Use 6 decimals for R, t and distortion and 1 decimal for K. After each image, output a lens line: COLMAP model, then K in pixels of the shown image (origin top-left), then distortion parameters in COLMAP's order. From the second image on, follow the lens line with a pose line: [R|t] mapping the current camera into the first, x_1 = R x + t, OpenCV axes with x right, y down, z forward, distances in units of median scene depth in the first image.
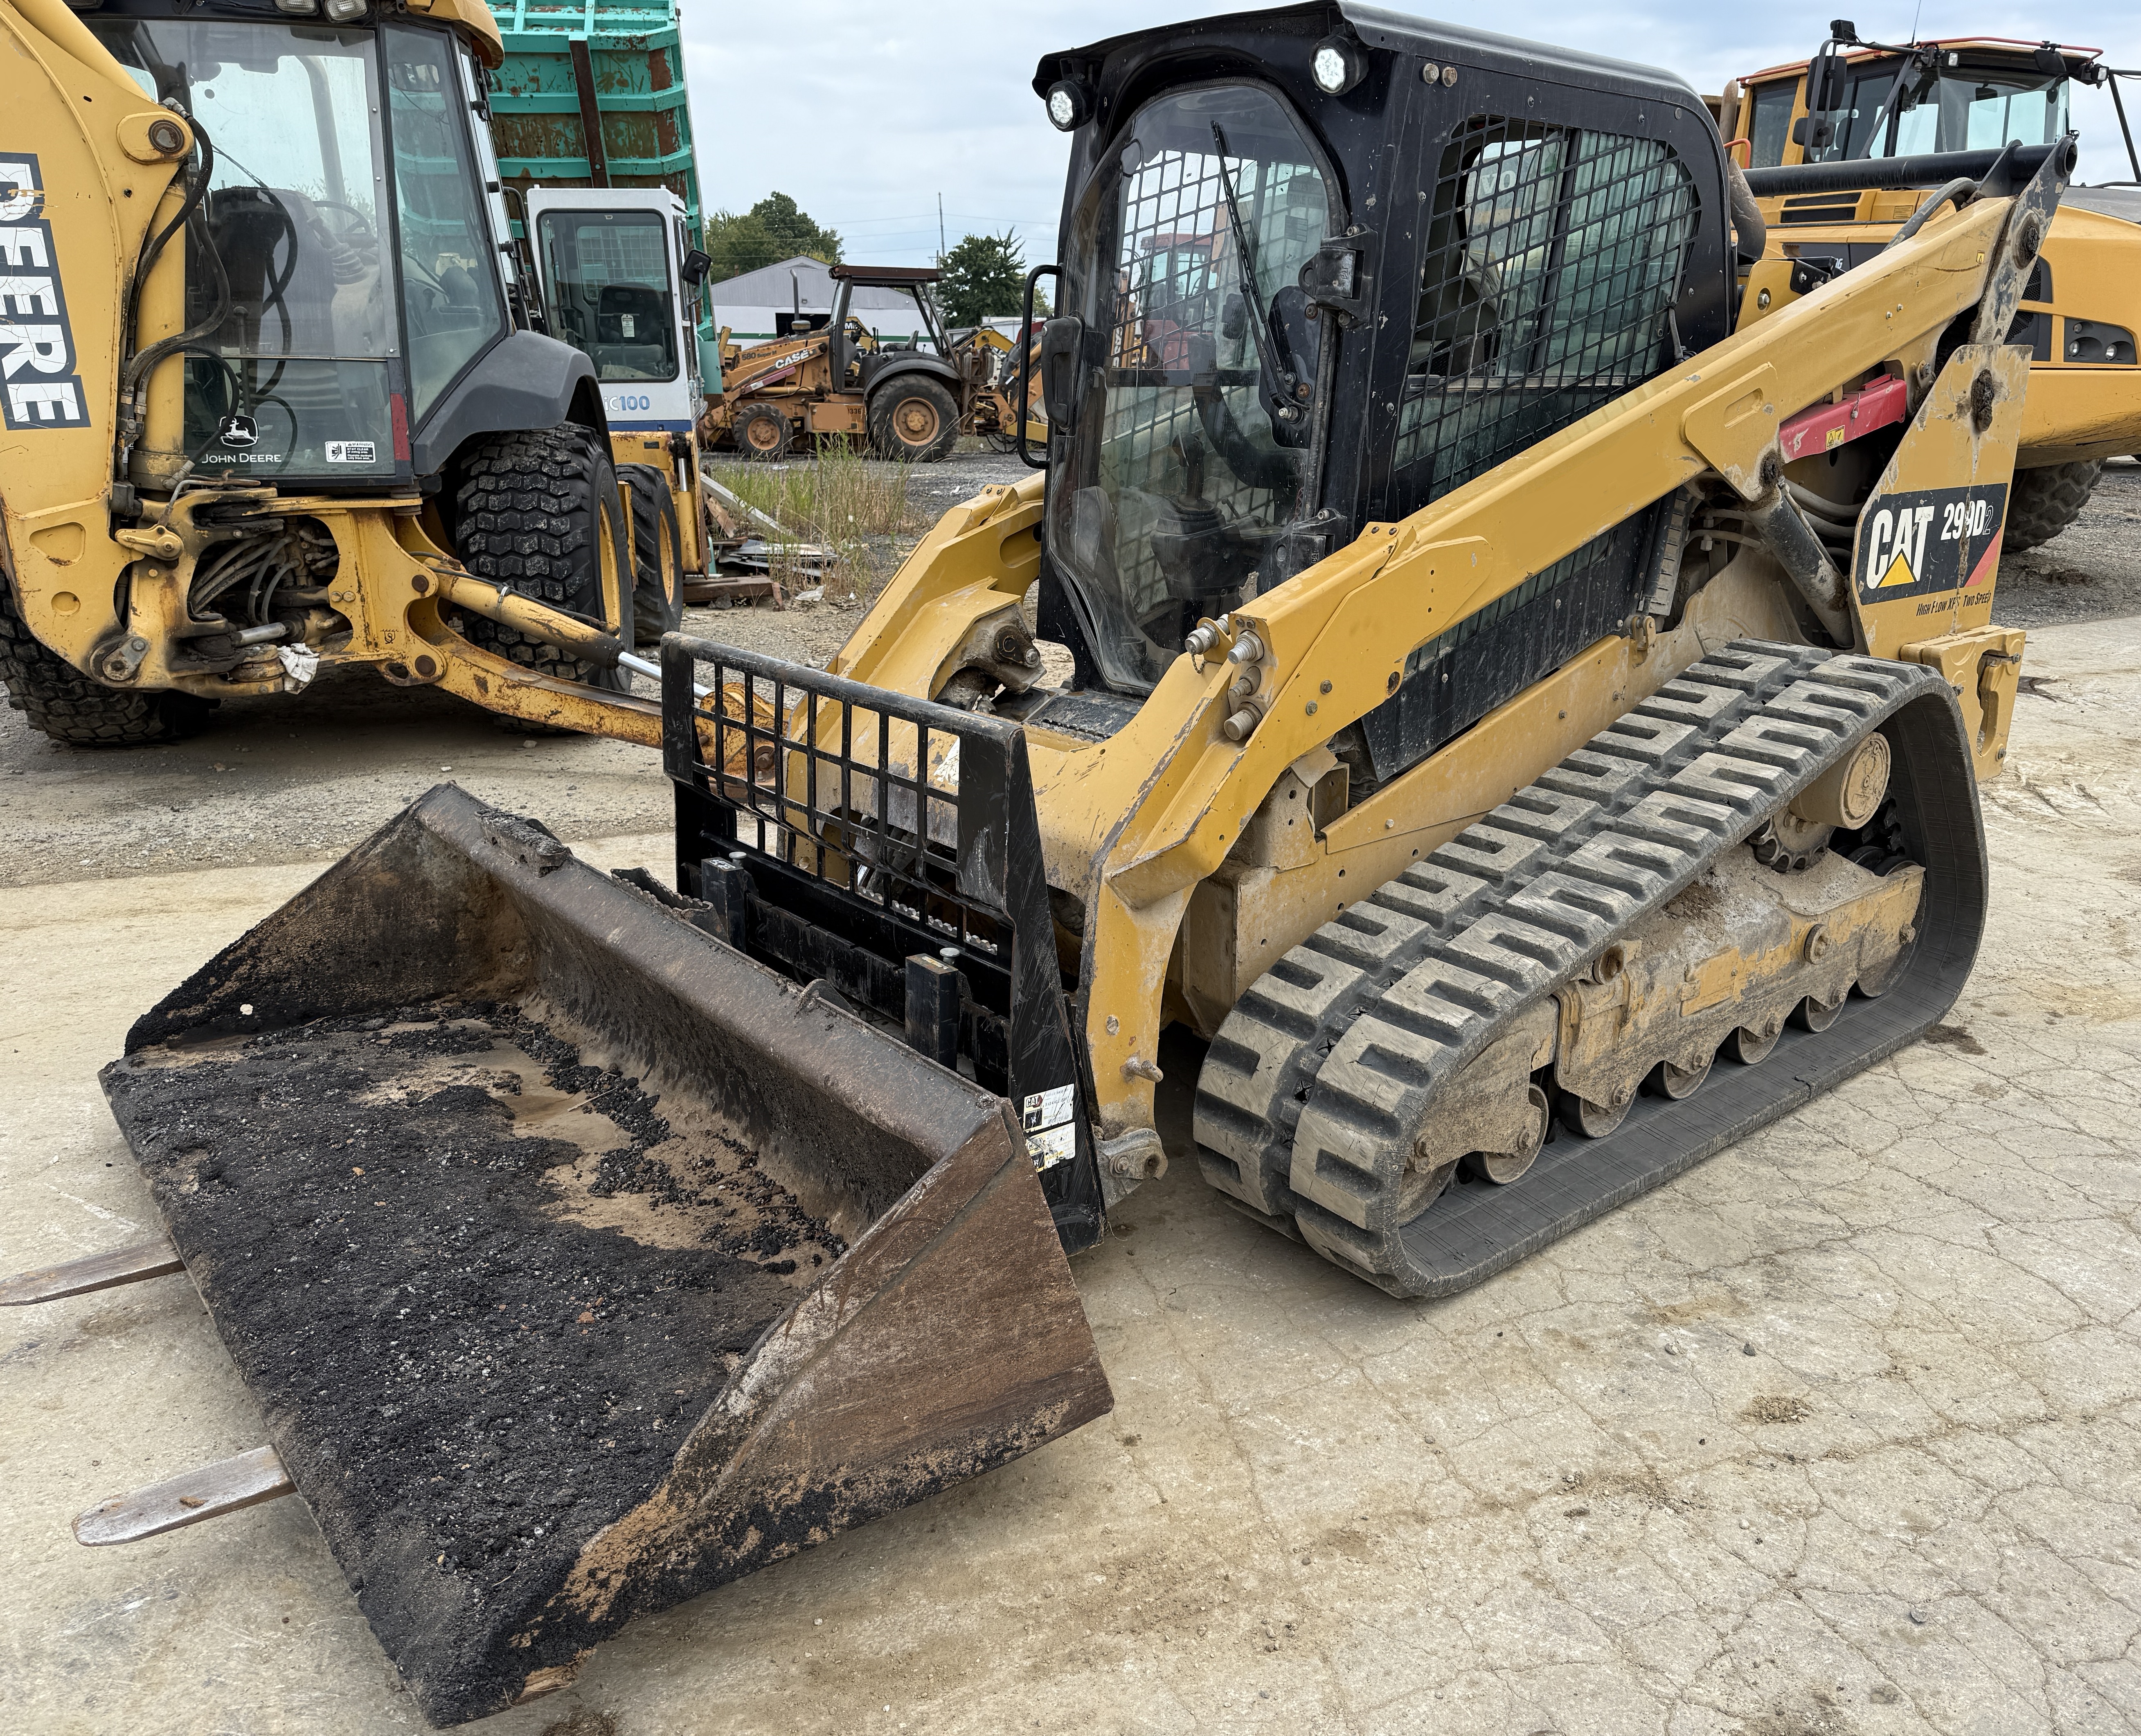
lens RADIAL K [[1618.7, 0, 1165.2], [0, 1618.7, 872.5], [0, 0, 1]] dist [0.173995, -0.348181]
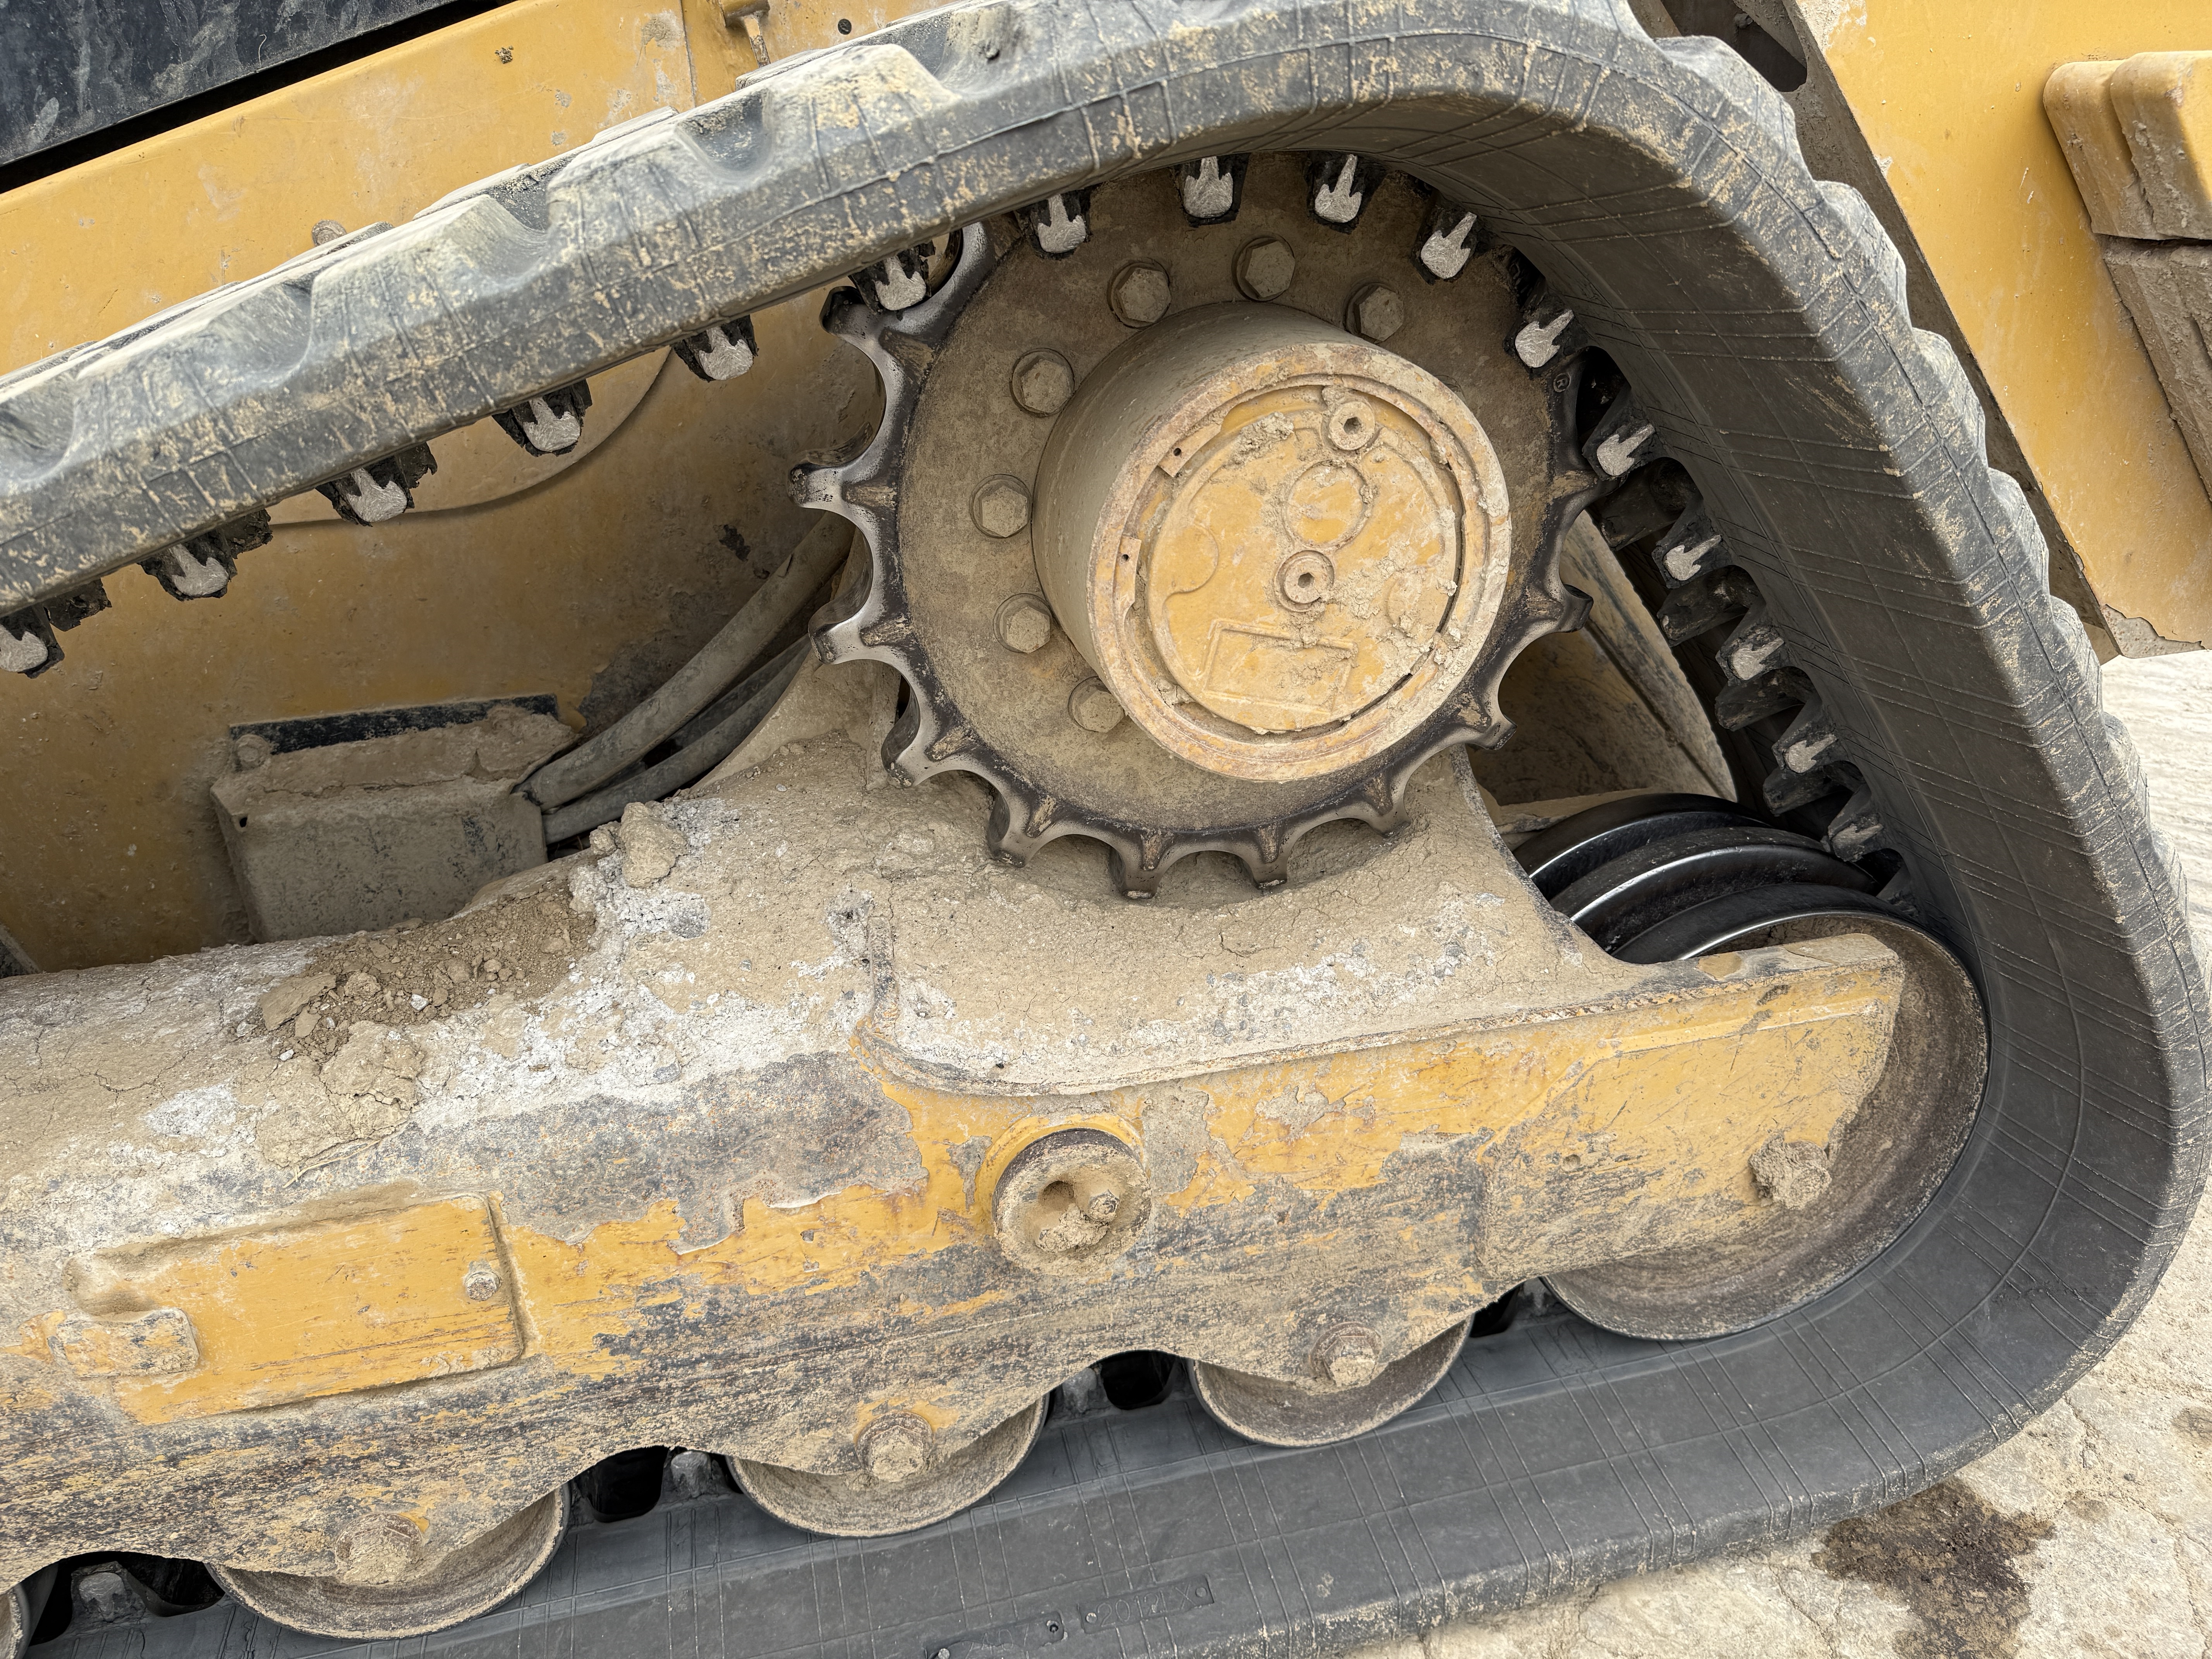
lens RADIAL K [[1544.2, 0, 1128.3], [0, 1544.2, 833.2], [0, 0, 1]] dist [0.063877, -0.084023]
pose [[0.881904, 0.167307, -0.440743, 0.527301], [-0.102385, 0.980565, 0.167358, -0.056545], [0.460177, -0.102468, 0.881894, 0.846758]]
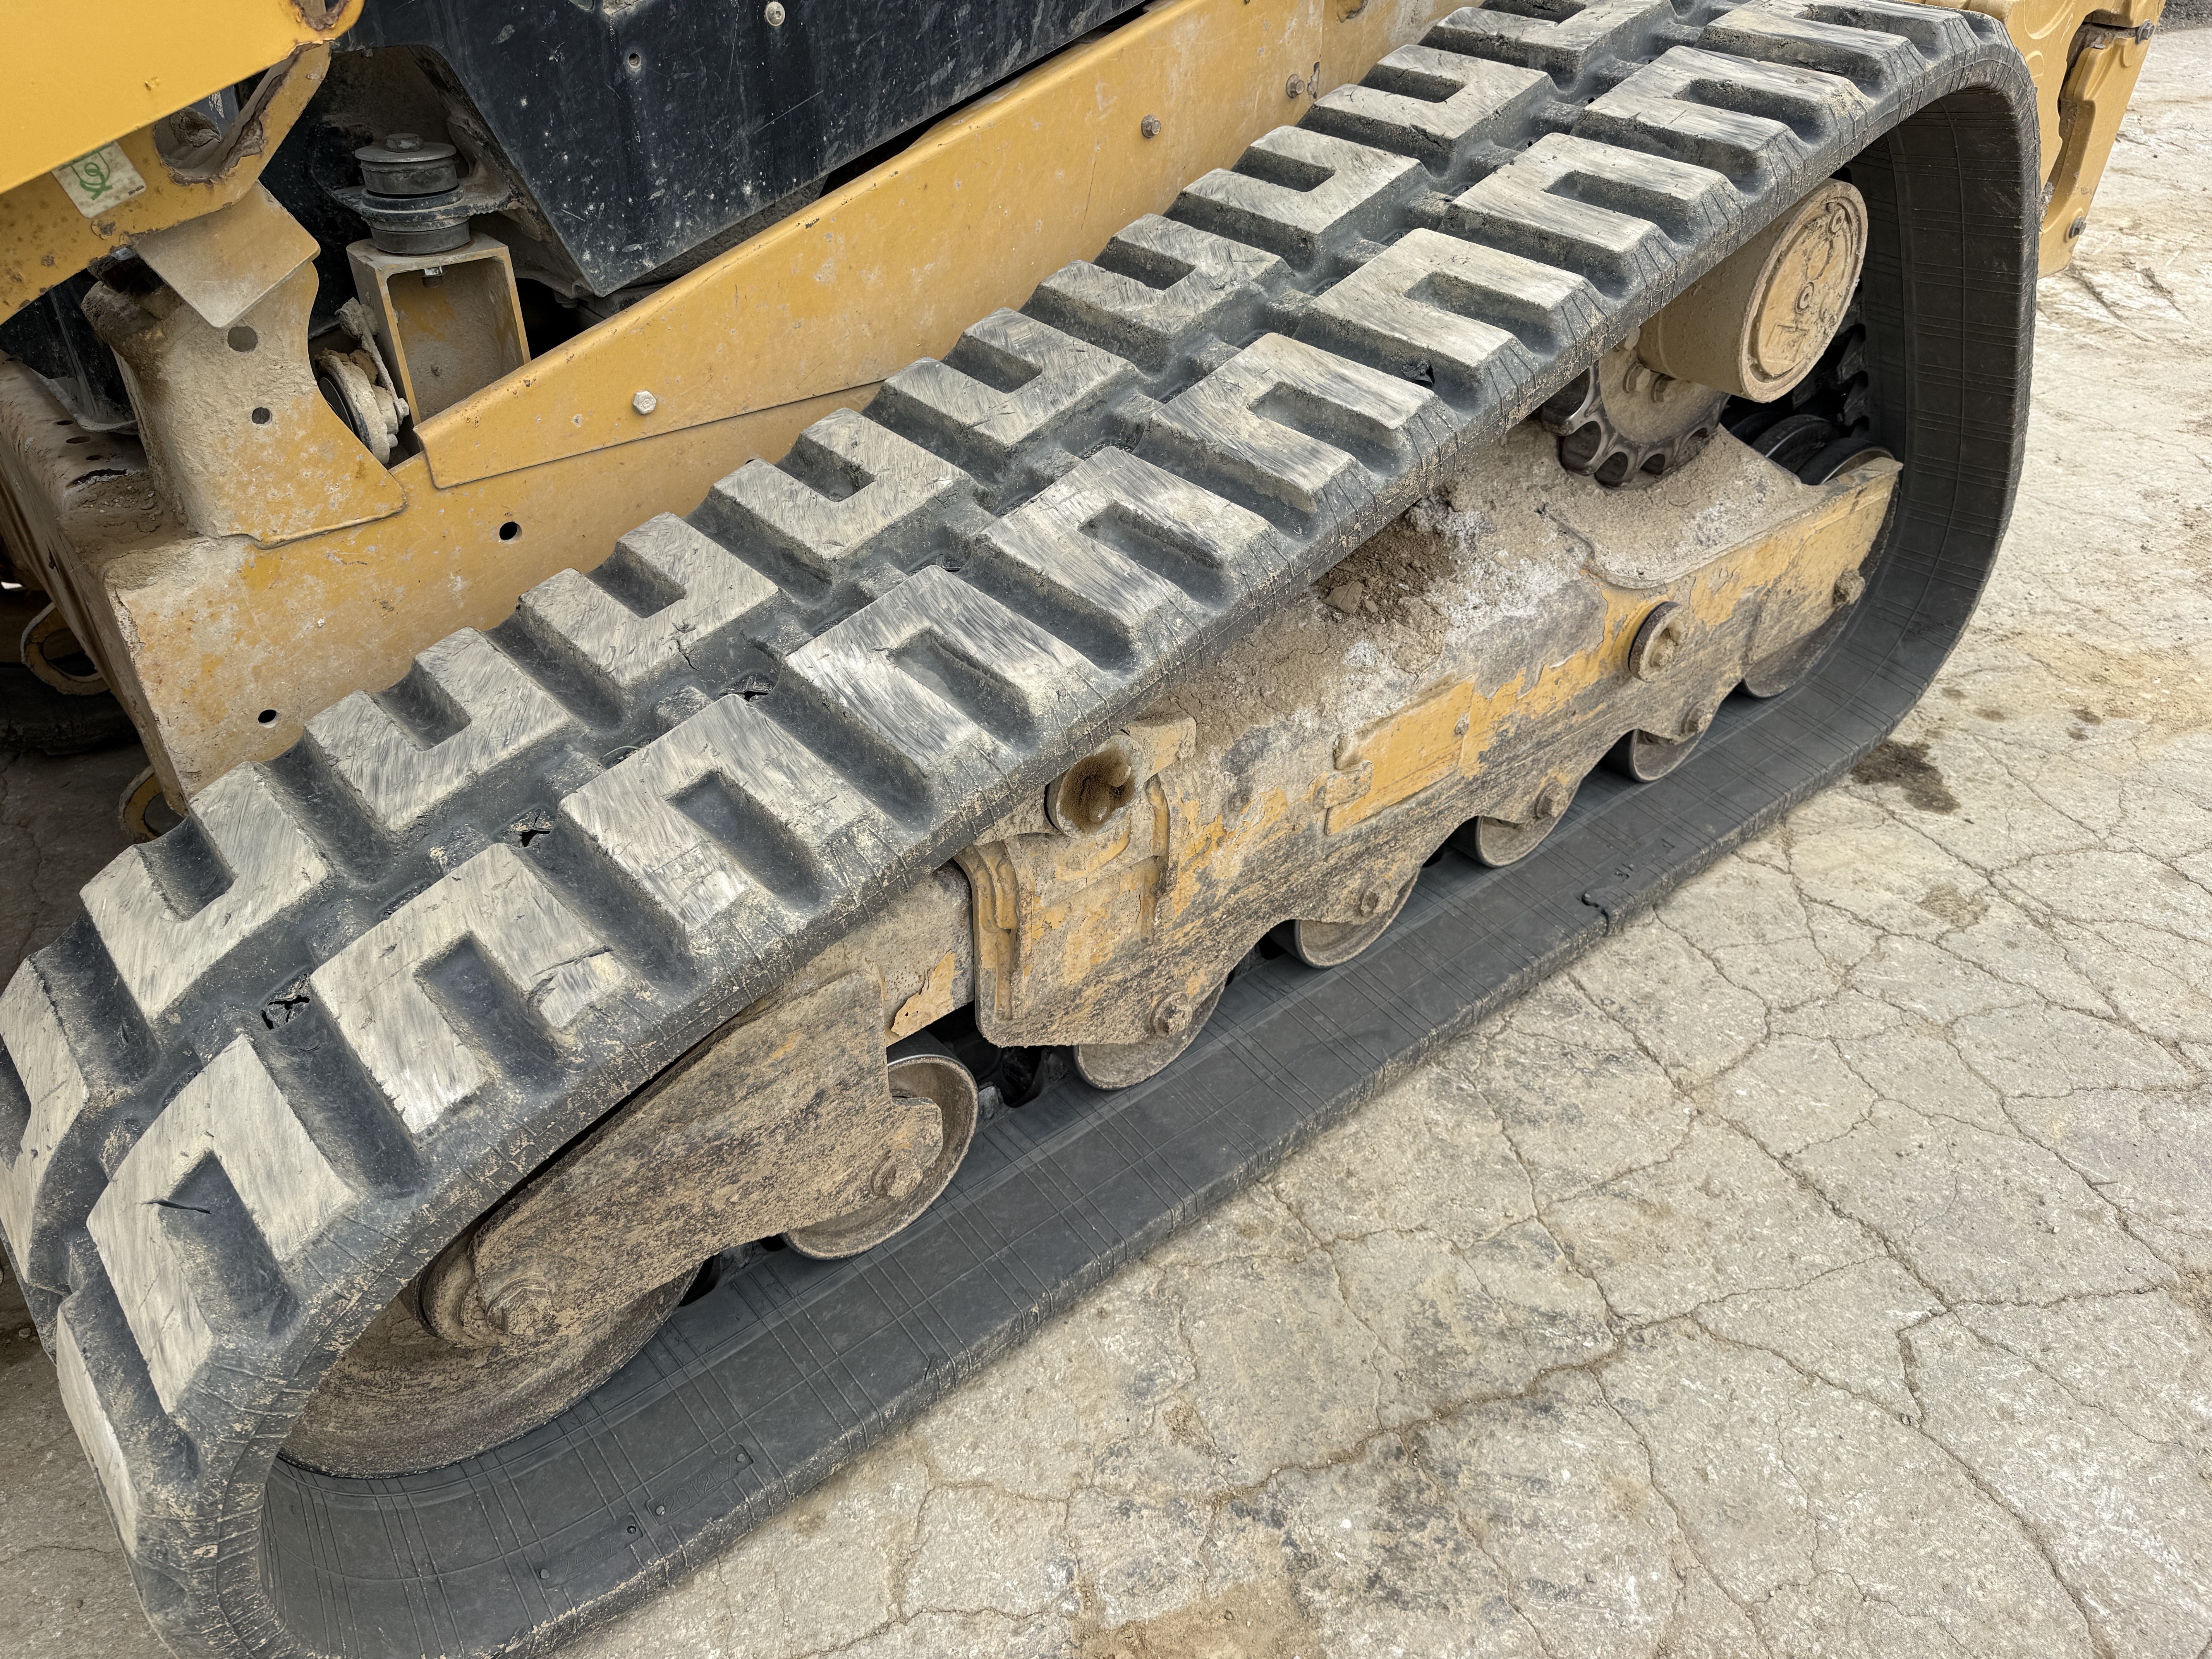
lens RADIAL K [[1543.4, 0, 1106.0], [0, 1543.4, 829.5], [0, 0, 1]] dist [0.156296, -0.312292]
pose [[0.999785, 0.014875, -0.014429, 0.250818], [-0.009782, 0.952549, 0.304229, -0.047336], [0.018270, -0.304022, 0.952490, 0.562657]]
